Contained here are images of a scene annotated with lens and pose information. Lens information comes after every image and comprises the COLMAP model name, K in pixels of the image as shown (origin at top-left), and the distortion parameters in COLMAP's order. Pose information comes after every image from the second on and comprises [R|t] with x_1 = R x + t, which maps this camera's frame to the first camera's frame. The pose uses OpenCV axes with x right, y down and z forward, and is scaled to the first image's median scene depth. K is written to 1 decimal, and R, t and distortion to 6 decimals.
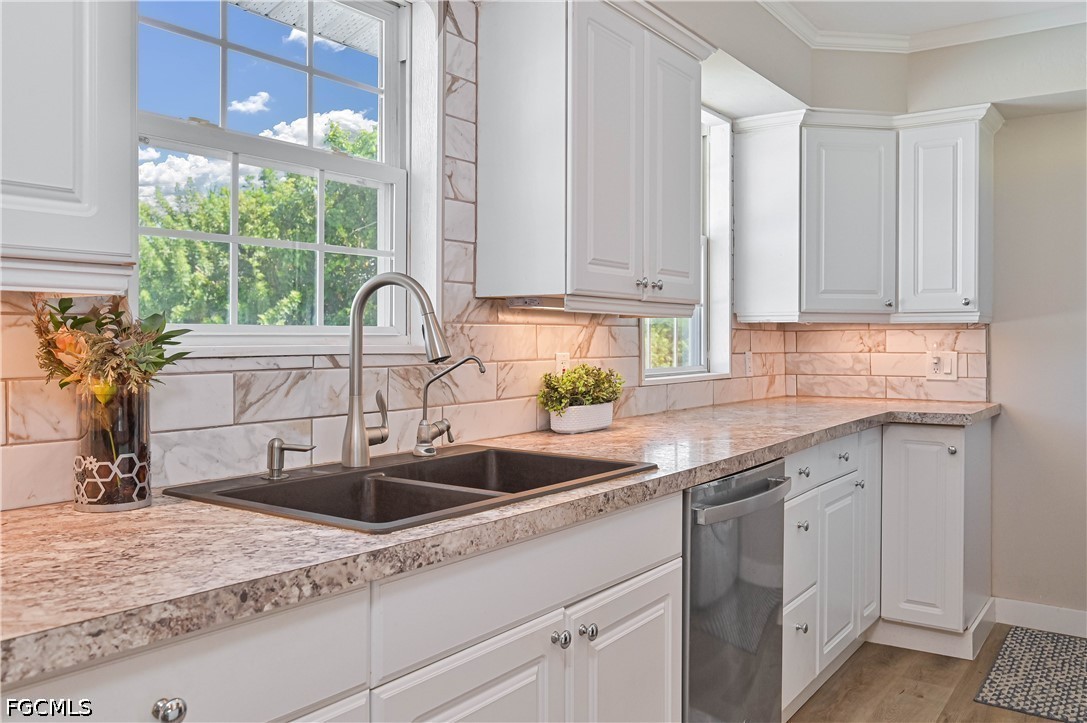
lens RADIAL K [[862.6, 0, 535.6], [0, 862.6, 343.7], [0, 0, 1]] dist [-0.014790, 0.007236]
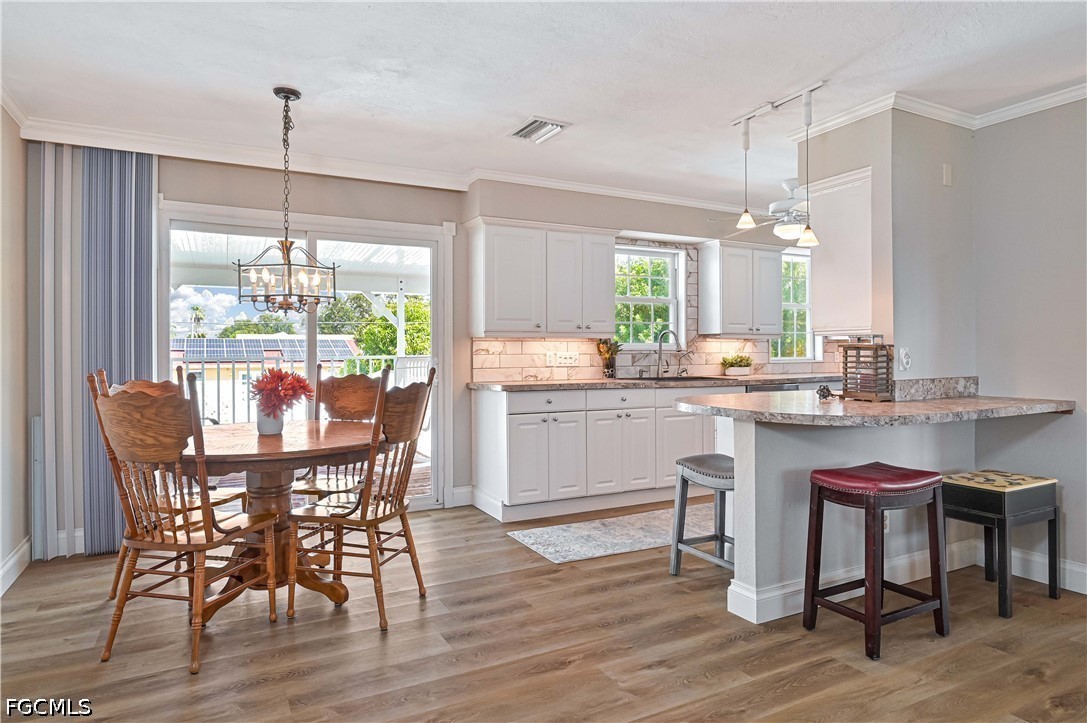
lens RADIAL K [[641.1, 0, 543.3], [0, 641.1, 346.5], [0, 0, 1]] dist [-0.008179, -0.005085]
pose [[0.895657, -0.002508, -0.444738, 0.529354], [-0.000666, 0.999975, -0.006981, 0.013978], [0.444745, 0.006549, 0.895633, -1.608698]]
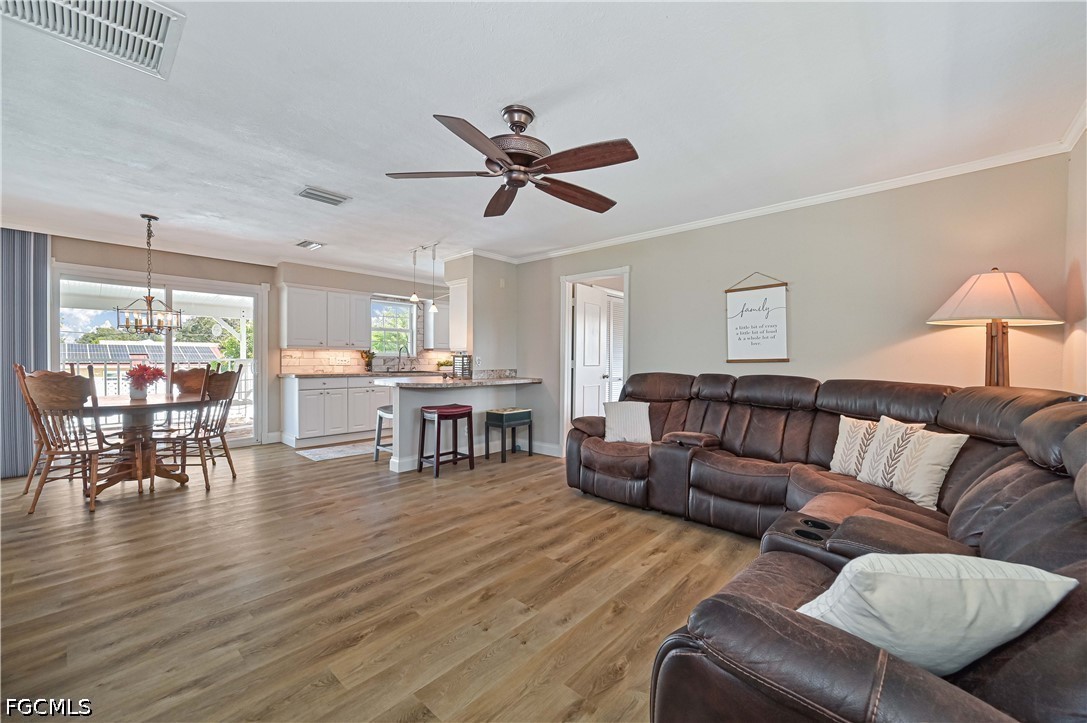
lens RADIAL K [[429.2, 0, 544.3], [0, 429.2, 362.0], [0, 0, 1]] dist [-0.004304, 0.001088]
pose [[0.994573, 0.010559, -0.103500, 1.208719], [-0.009833, 0.999923, 0.007519, 0.014067], [0.103572, -0.006460, 0.994601, -2.194158]]
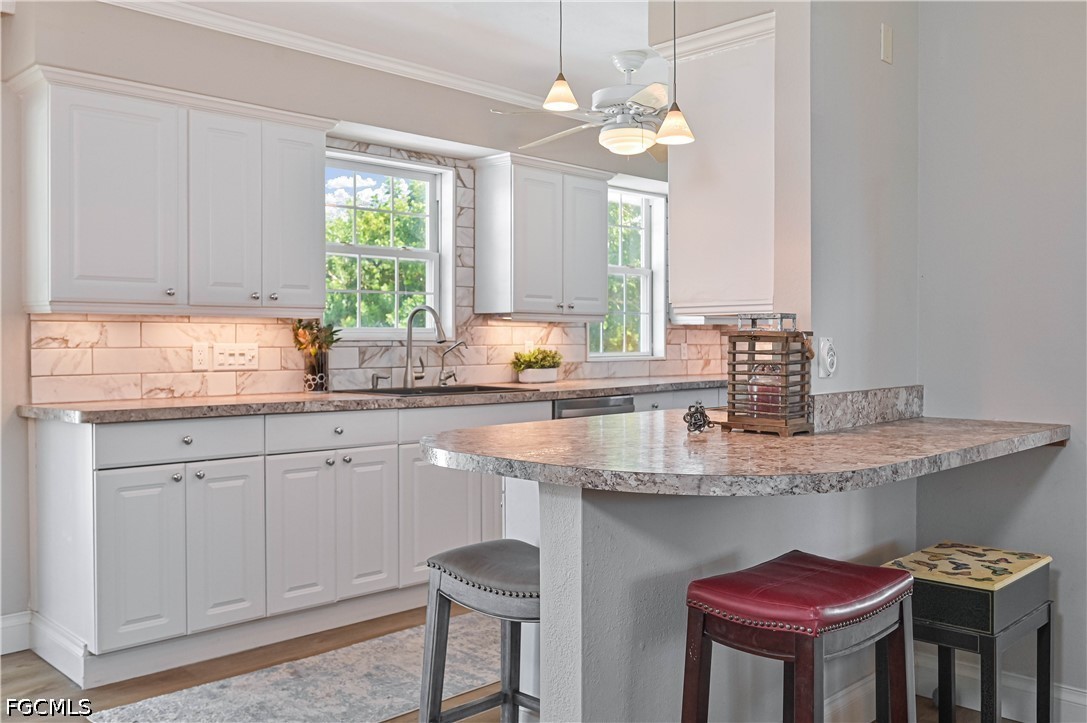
lens RADIAL K [[941.6, 0, 544.5], [0, 941.6, 356.0], [0, 0, 1]] dist [-0.008464, -0.005217]
pose [[0.988167, 0.005390, -0.153284, 0.445628], [-0.003143, 0.999884, 0.014898, 0.013061], [0.153347, -0.014239, 0.988070, -1.196610]]
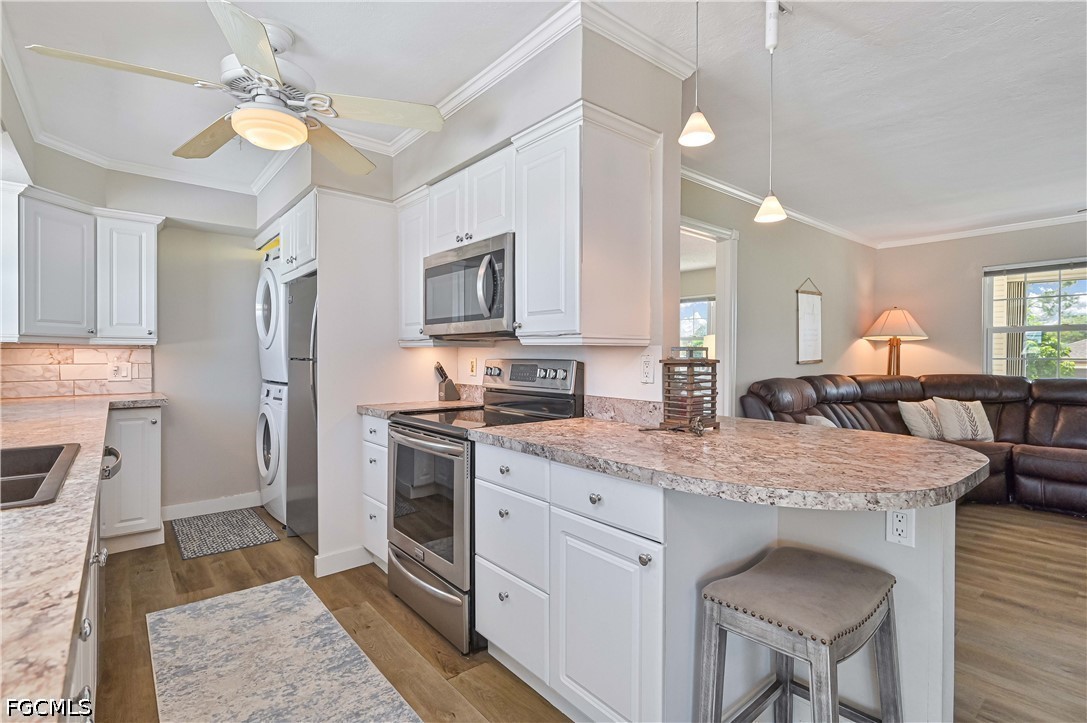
lens RADIAL K [[506.7, 0, 541.3], [0, 506.7, 361.4], [0, 0, 1]] dist [-0.002125, -0.000377]
pose [[0.254124, -0.008821, 0.967131, -0.405113], [-0.001039, 0.999955, 0.009393, -0.005078], [-0.967171, -0.003392, 0.254104, 0.030103]]
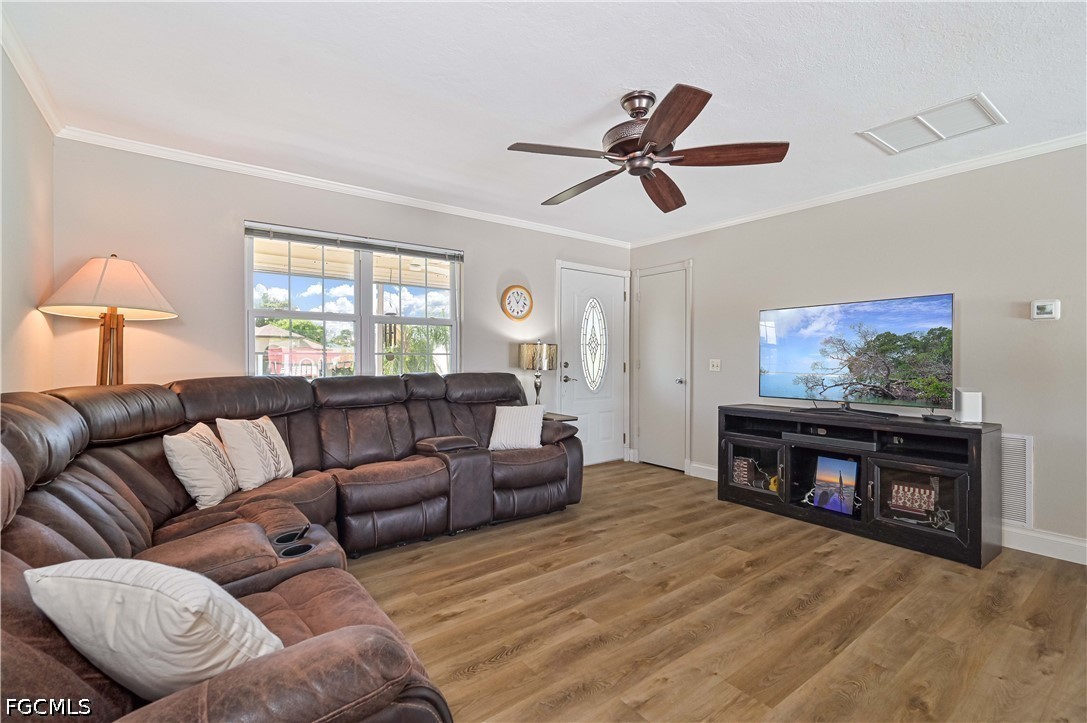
lens RADIAL K [[483.8, 0, 544.4], [0, 483.8, 359.8], [0, 0, 1]] dist [0.003631, -0.000684]
pose [[-0.955762, -0.001054, 0.294140, 0.923463], [0.001449, 0.999965, 0.008290, 0.011481], [-0.294138, 0.008350, -0.955726, -0.138074]]
